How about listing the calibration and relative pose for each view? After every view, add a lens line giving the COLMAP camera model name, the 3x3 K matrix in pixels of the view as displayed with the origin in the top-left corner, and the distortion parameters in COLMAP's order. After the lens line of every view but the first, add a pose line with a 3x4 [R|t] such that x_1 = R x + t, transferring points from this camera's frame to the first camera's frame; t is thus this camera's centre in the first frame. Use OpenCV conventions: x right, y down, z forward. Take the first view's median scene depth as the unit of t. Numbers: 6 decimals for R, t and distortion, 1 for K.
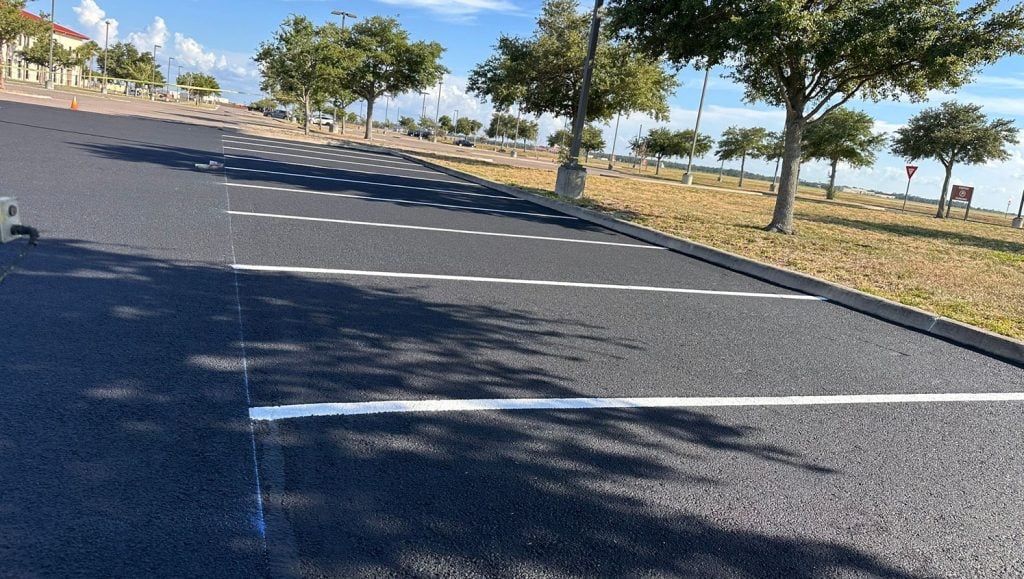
lens RADIAL K [[701.4, 0, 519.4], [0, 701.4, 284.4], [0, 0, 1]] dist [0.113385, -0.164369]
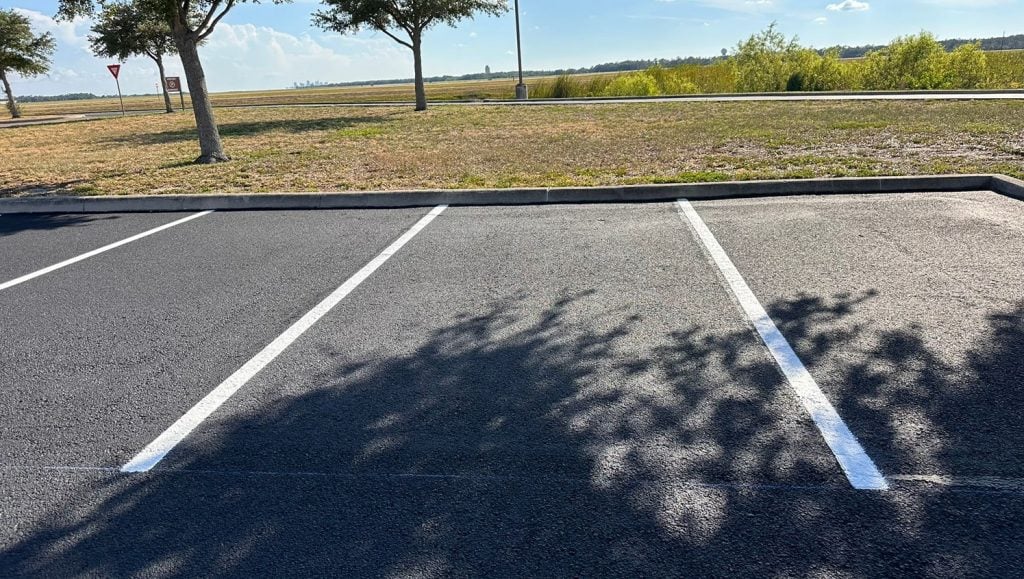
lens RADIAL K [[729.3, 0, 493.2], [0, 729.3, 277.4], [0, 0, 1]] dist [0.052378, -0.063298]
pose [[0.489906, -0.383705, 0.782792, -0.279638], [0.284787, 0.919105, 0.272290, -0.099006], [-0.823947, 0.089533, 0.559549, 0.199996]]
